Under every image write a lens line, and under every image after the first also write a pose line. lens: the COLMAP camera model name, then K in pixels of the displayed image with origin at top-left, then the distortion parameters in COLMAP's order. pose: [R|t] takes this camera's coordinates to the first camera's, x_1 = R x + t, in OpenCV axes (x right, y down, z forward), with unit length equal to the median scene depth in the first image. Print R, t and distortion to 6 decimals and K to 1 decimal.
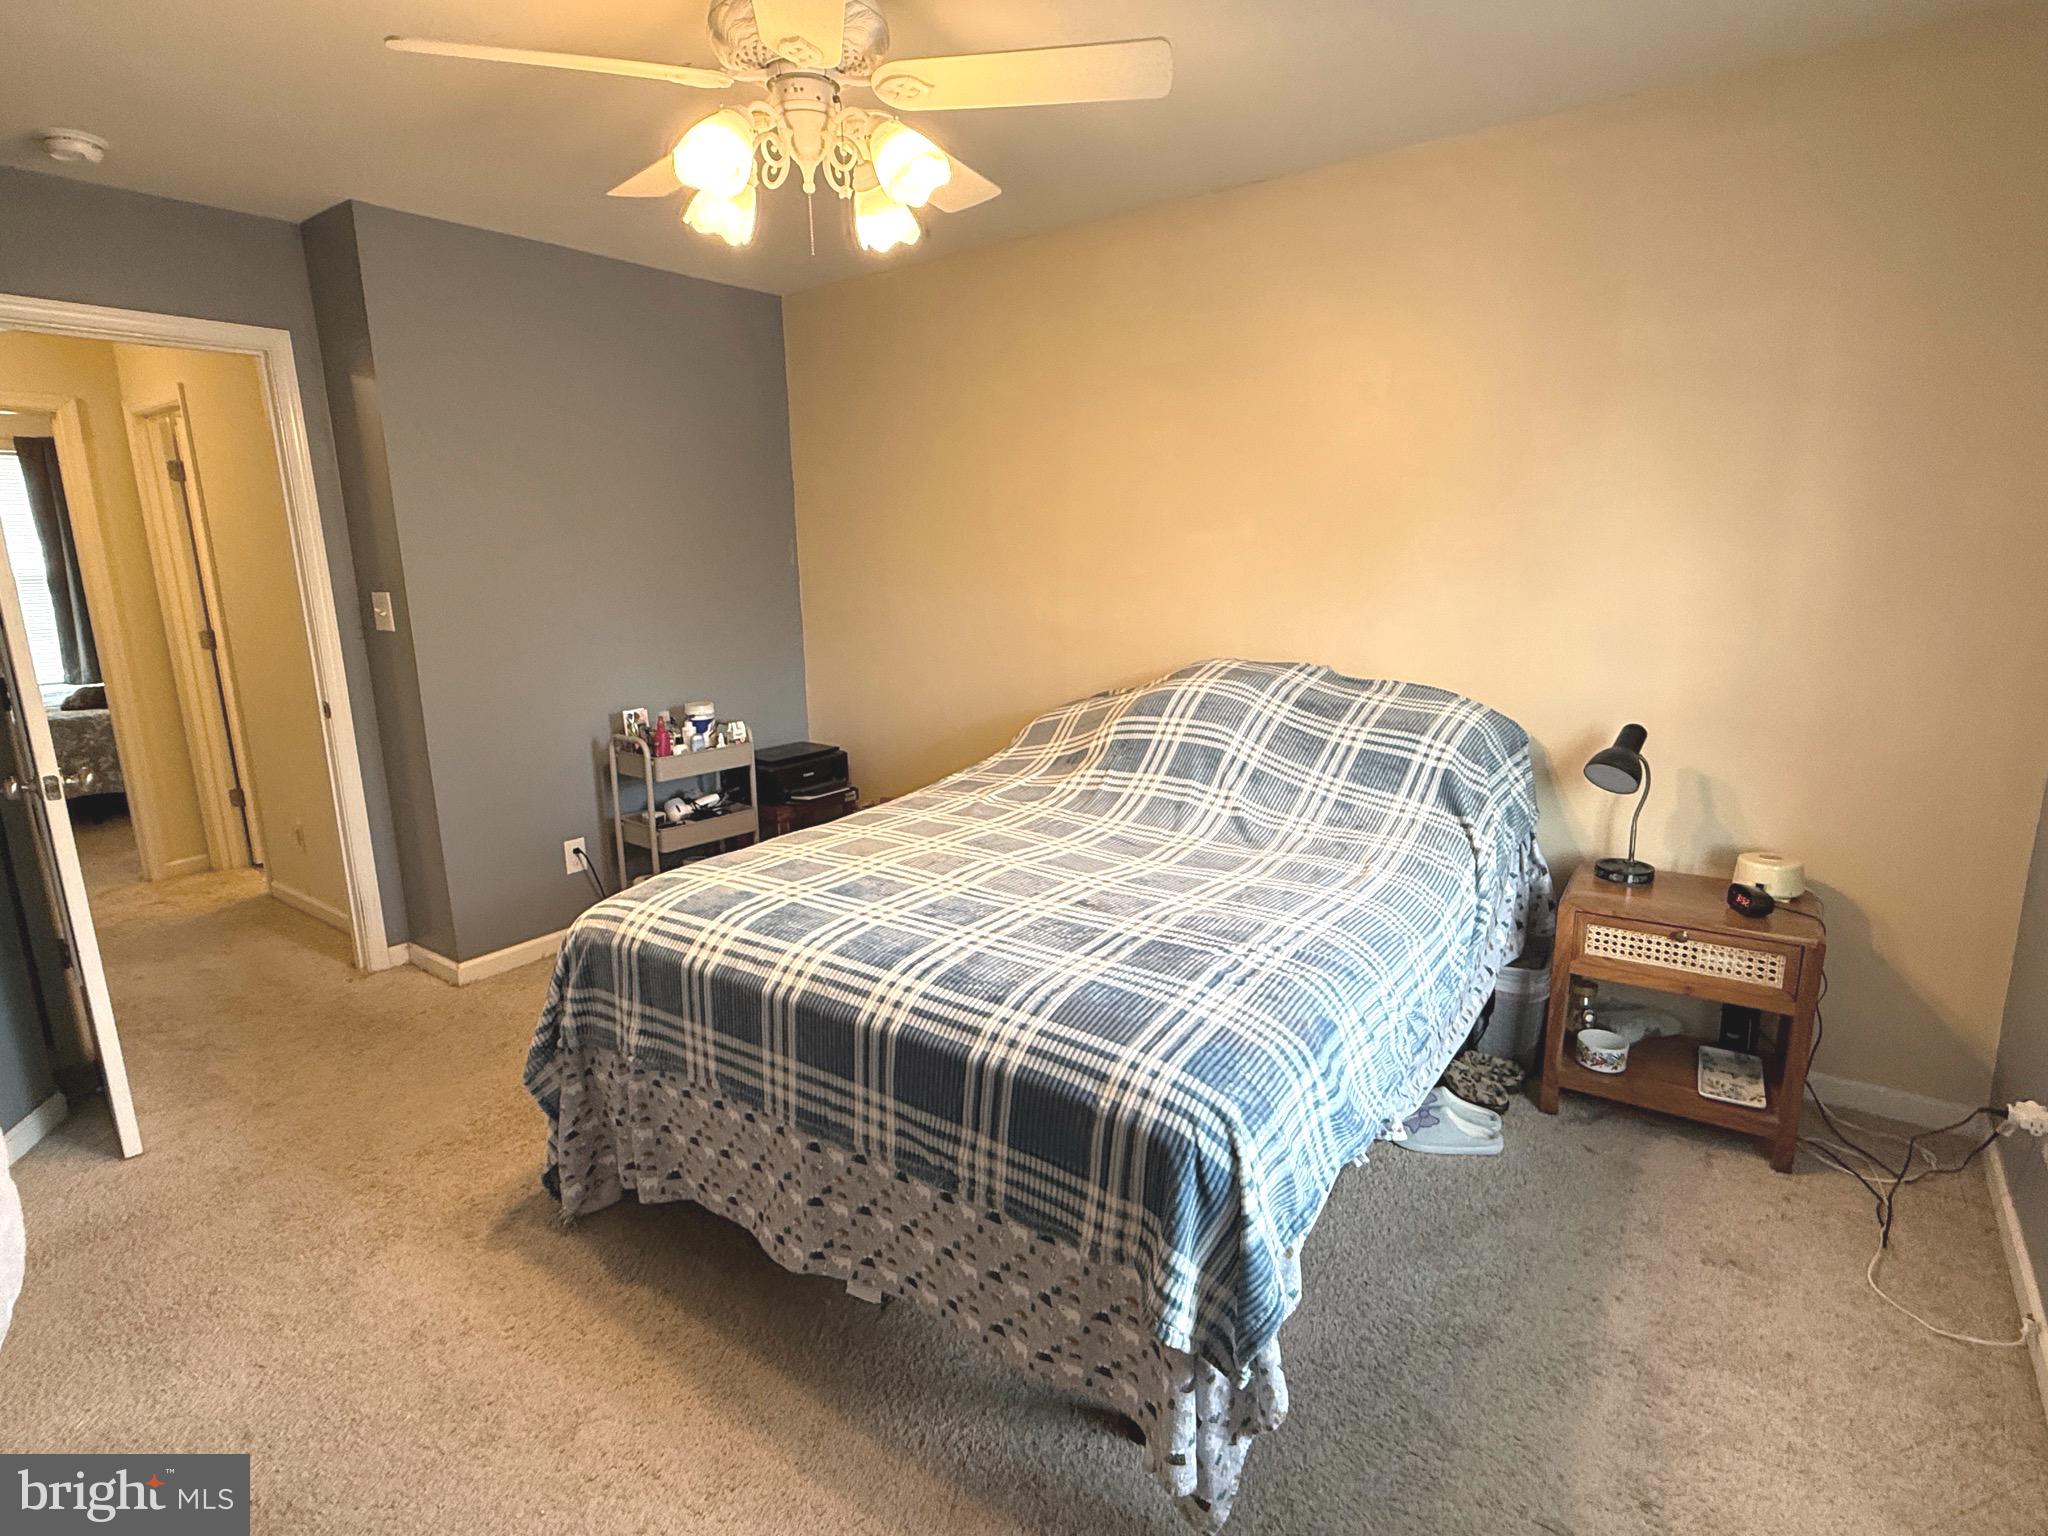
lens RADIAL K [[1038.4, 0, 1014.4], [0, 1038.4, 771.4], [0, 0, 1]] dist [-0.001678, 0.000781]
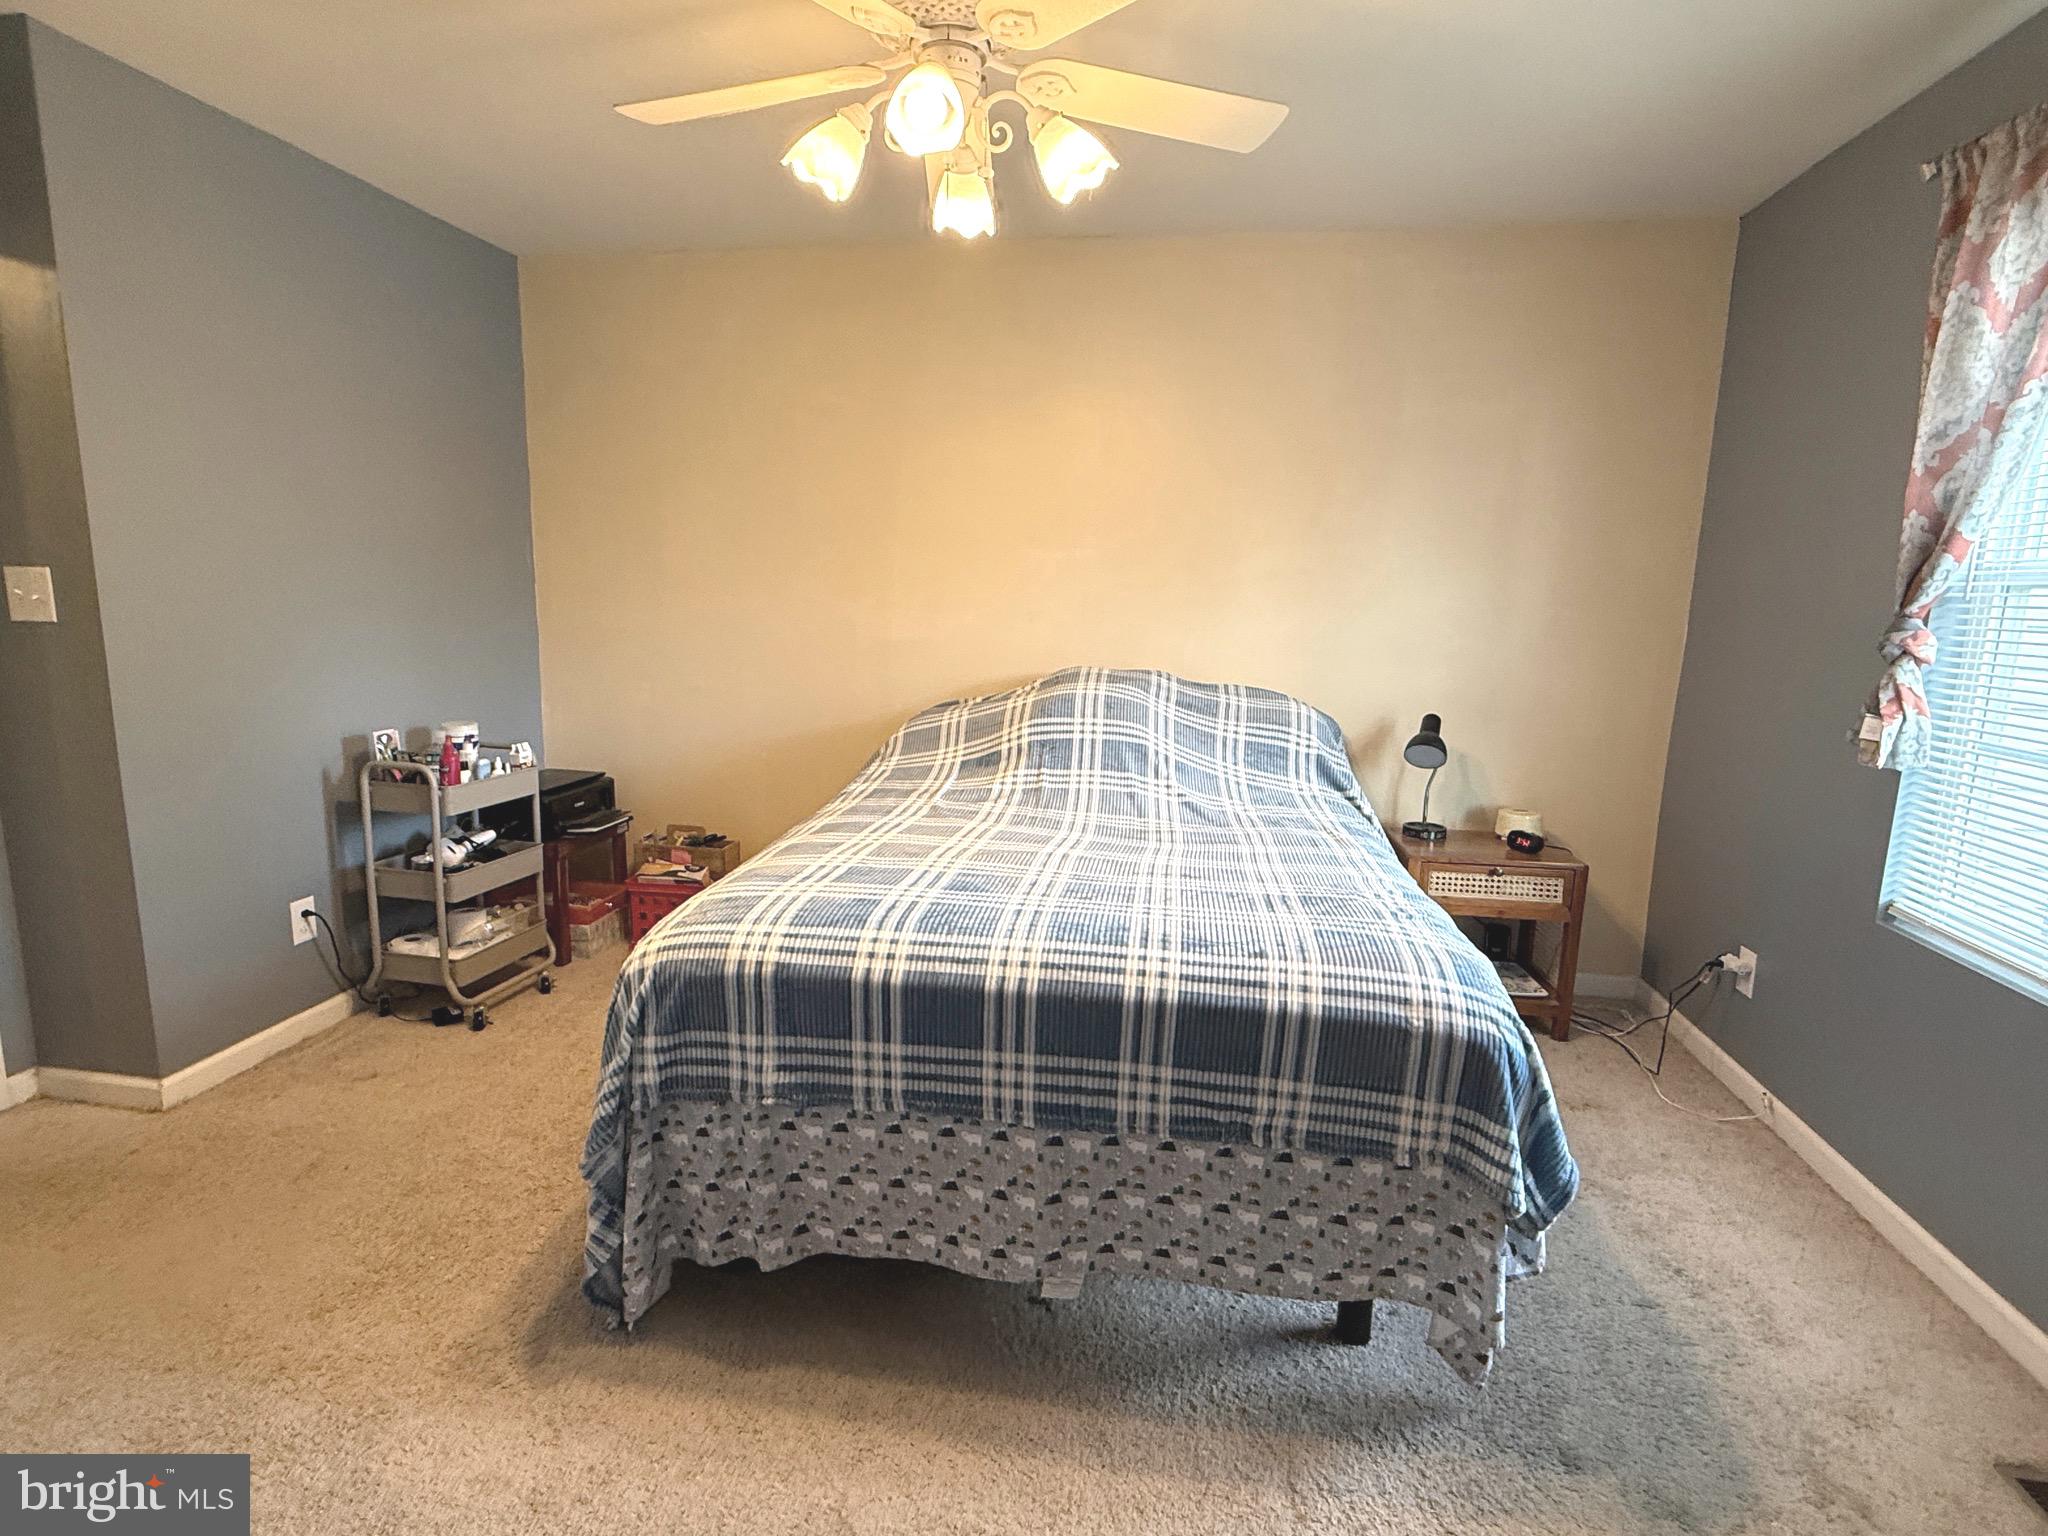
lens RADIAL K [[1038.4, 0, 1014.2], [0, 1038.4, 772.2], [0, 0, 1]] dist [-0.001678, 0.000781]
pose [[0.891007, -0.039540, 0.452265, -0.501185], [0.055656, 0.998199, -0.022379, 0.029829], [-0.450565, 0.045111, 0.891603, 0.108825]]
